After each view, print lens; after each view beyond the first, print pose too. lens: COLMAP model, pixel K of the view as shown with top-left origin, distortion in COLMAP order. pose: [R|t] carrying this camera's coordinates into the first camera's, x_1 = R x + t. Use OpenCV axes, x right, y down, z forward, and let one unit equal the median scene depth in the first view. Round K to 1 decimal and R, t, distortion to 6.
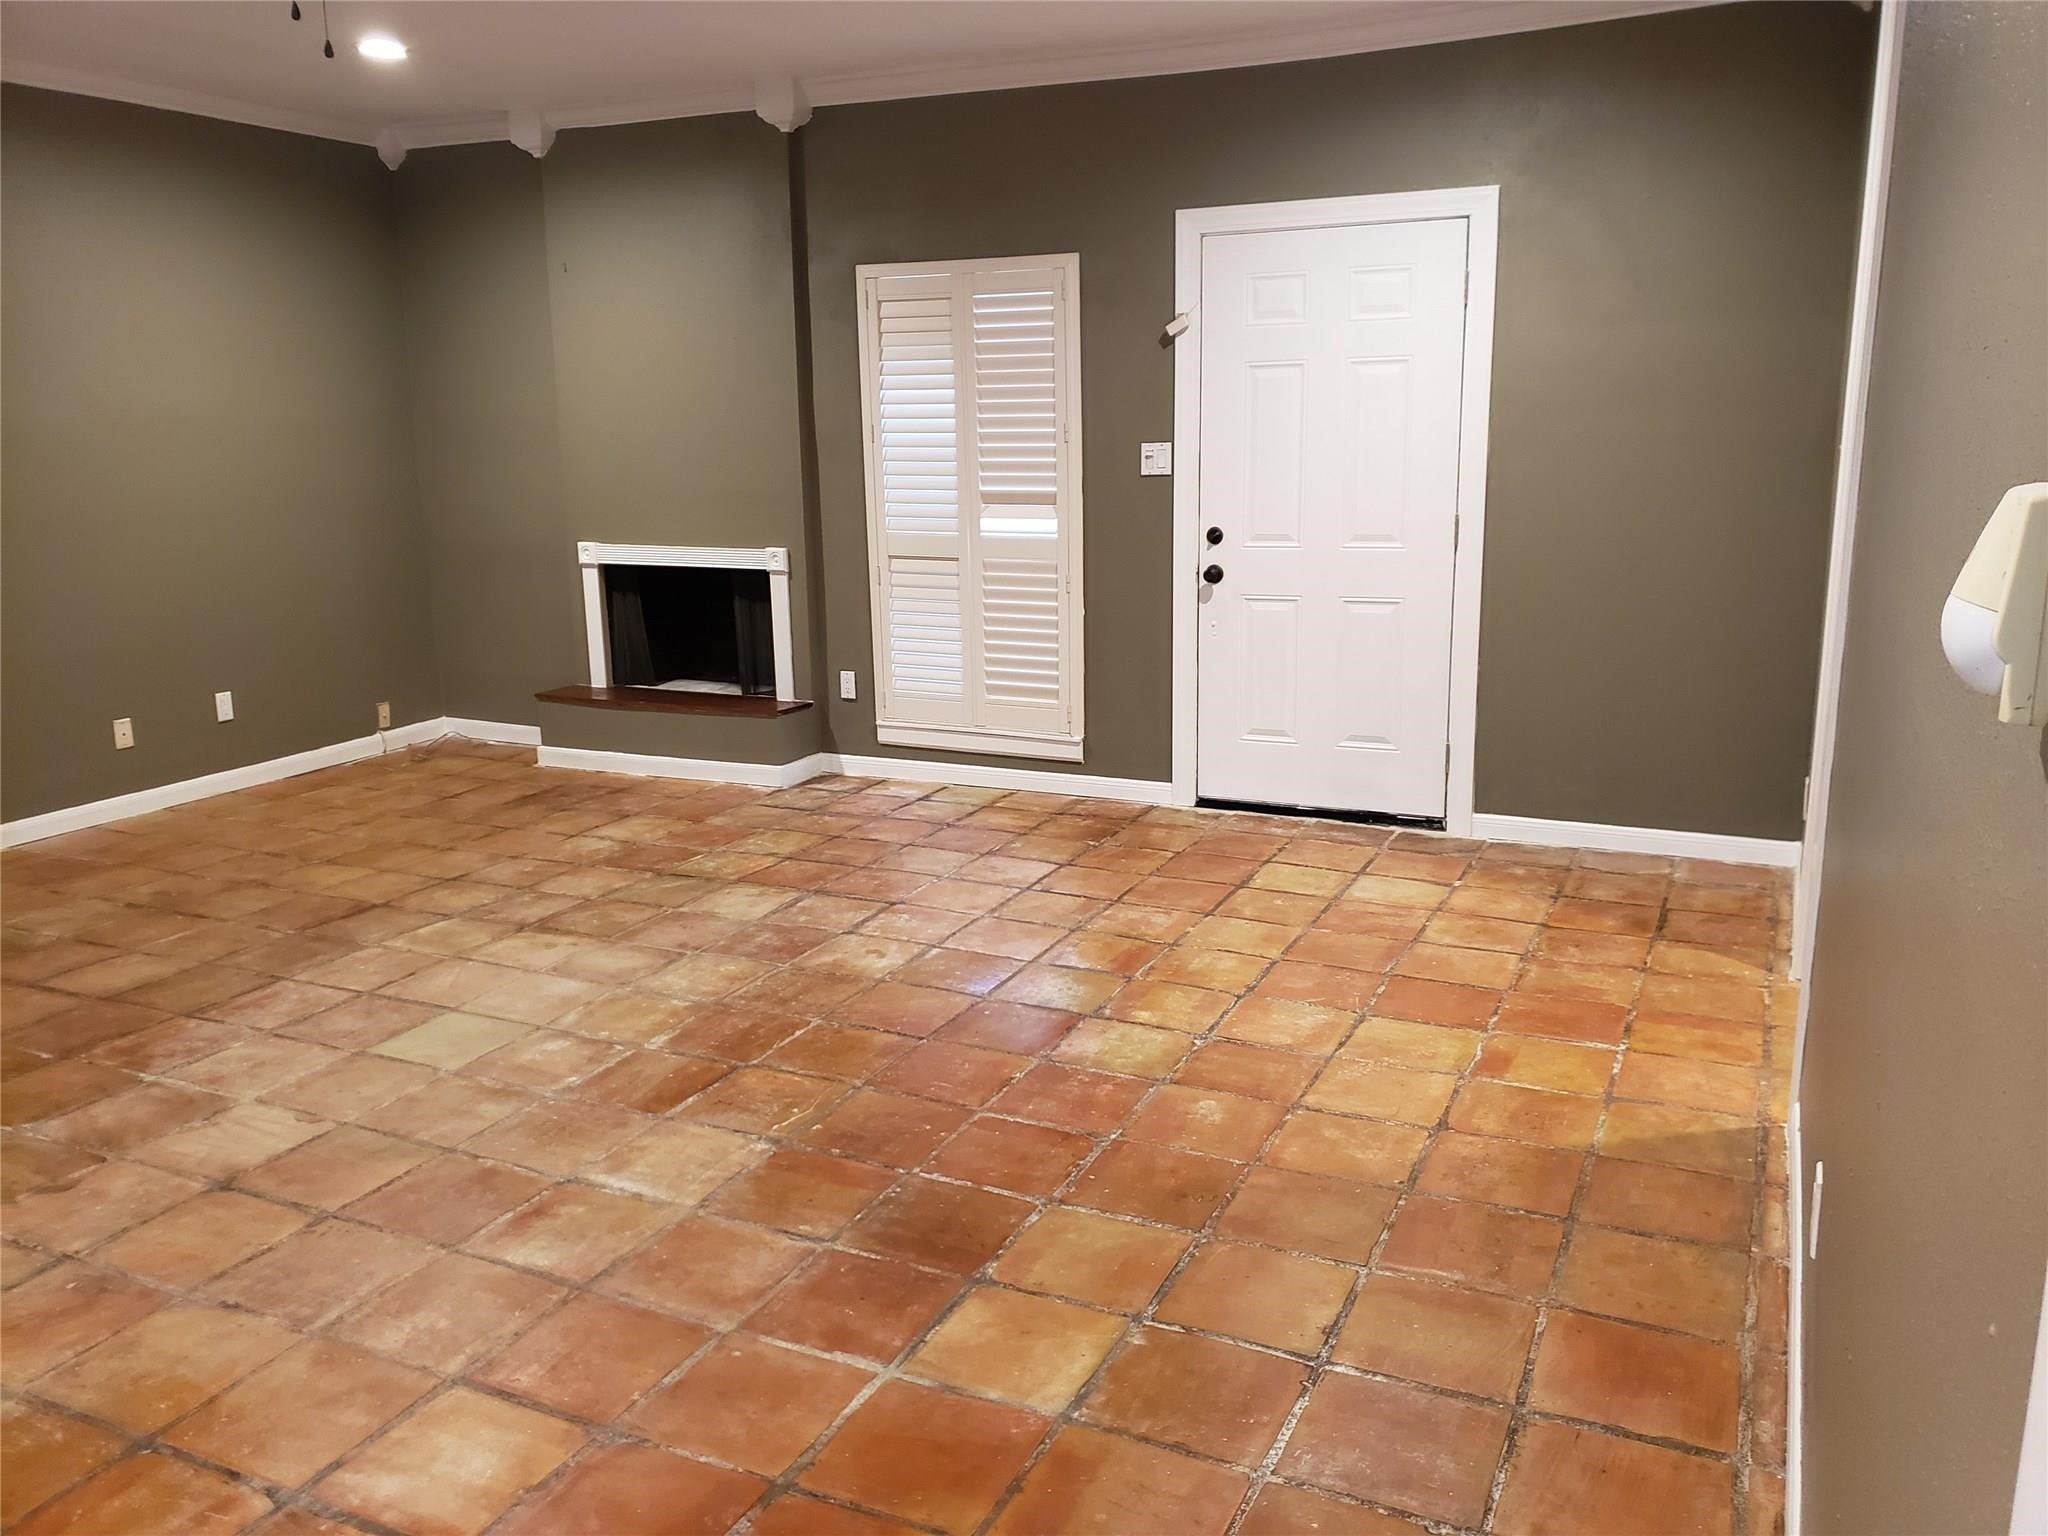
lens RADIAL K [[1592.4, 0, 984.6], [0, 1592.4, 758.3], [0, 0, 1]] dist [0.094119, -0.115099]
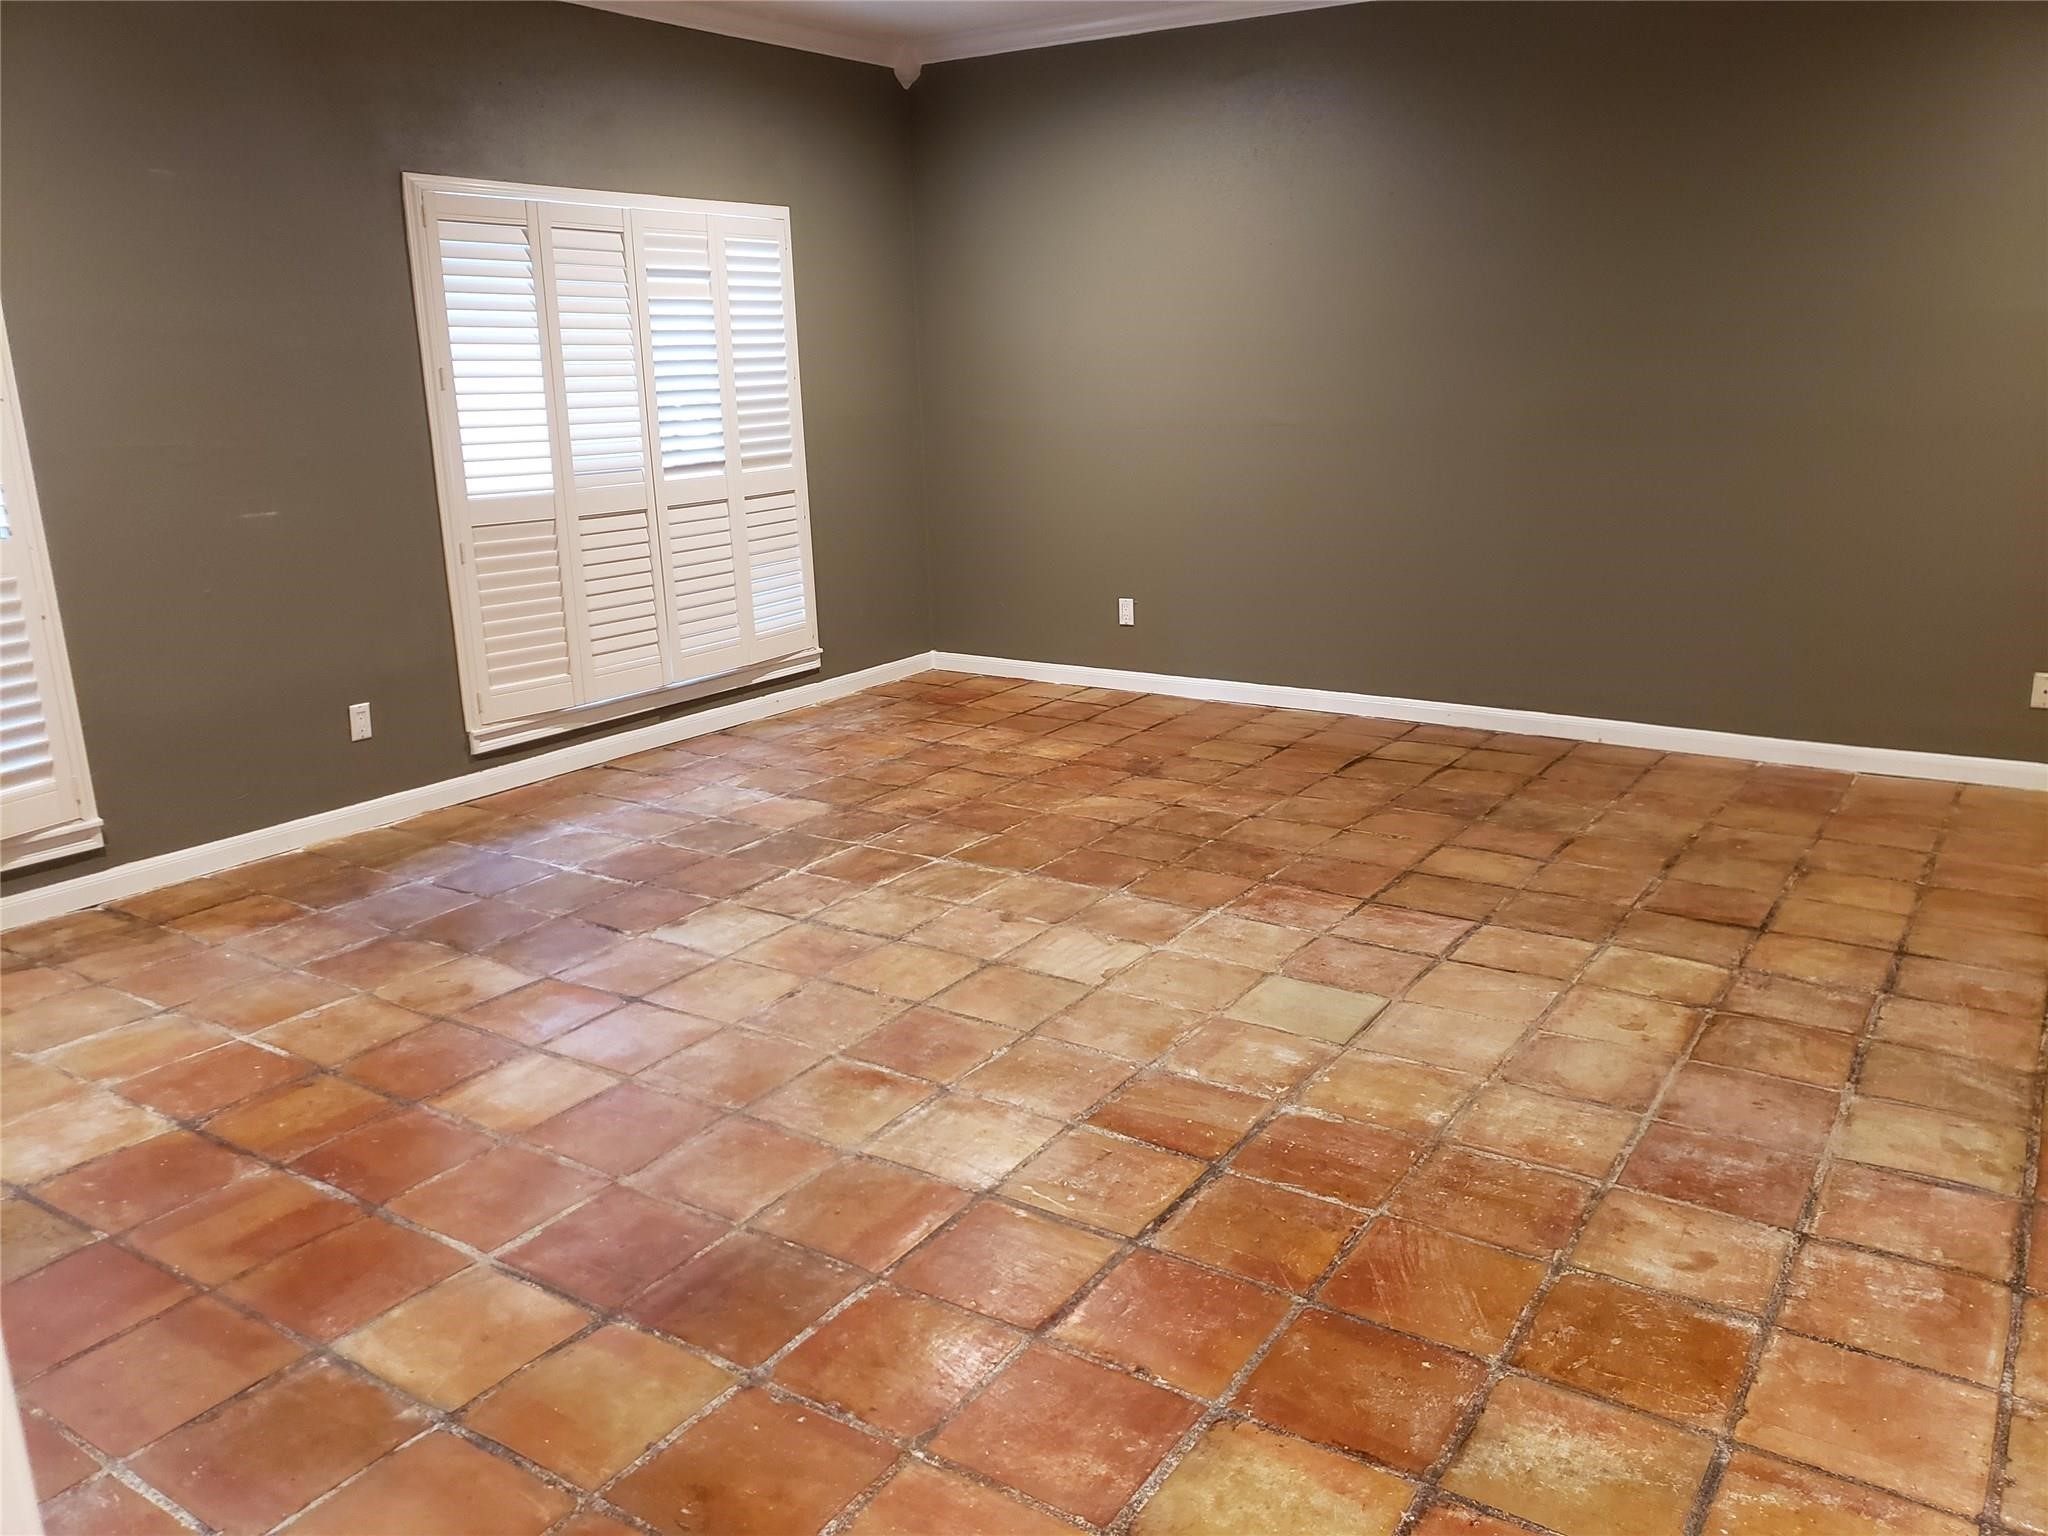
lens RADIAL K [[1592.4, 0, 984.6], [0, 1592.4, 758.3], [0, 0, 1]] dist [0.094119, -0.115099]
pose [[-0.129230, 0.260918, -0.956672, 0.489255], [-0.183080, 0.941898, 0.281619, -0.169016], [0.974567, 0.211541, -0.073953, 0.789669]]
